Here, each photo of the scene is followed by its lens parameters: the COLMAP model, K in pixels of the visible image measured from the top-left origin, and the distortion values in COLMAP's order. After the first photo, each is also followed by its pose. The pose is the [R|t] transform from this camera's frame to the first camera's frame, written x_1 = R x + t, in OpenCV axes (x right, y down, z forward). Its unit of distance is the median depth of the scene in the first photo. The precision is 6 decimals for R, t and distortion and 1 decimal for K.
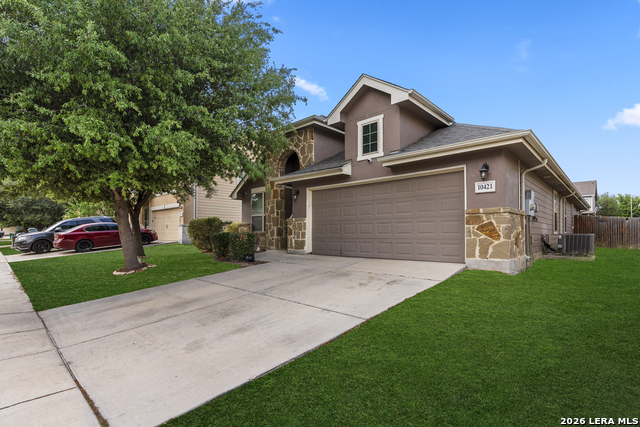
lens RADIAL K [[311.5, 0, 320.0], [0, 311.5, 213.5], [0, 0, 1]] dist [0.001315, 0.000410]
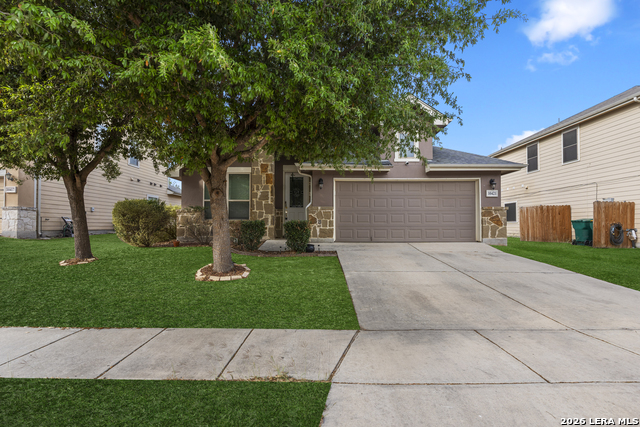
lens RADIAL K [[309.6, 0, 316.5], [0, 309.6, 204.7], [0, 0, 1]] dist [0.000308, -0.000256]
pose [[0.734160, 0.039717, 0.677814, -0.909305], [-0.045713, 0.998914, -0.009019, 0.021359], [-0.677436, -0.024363, 0.735178, 0.328478]]
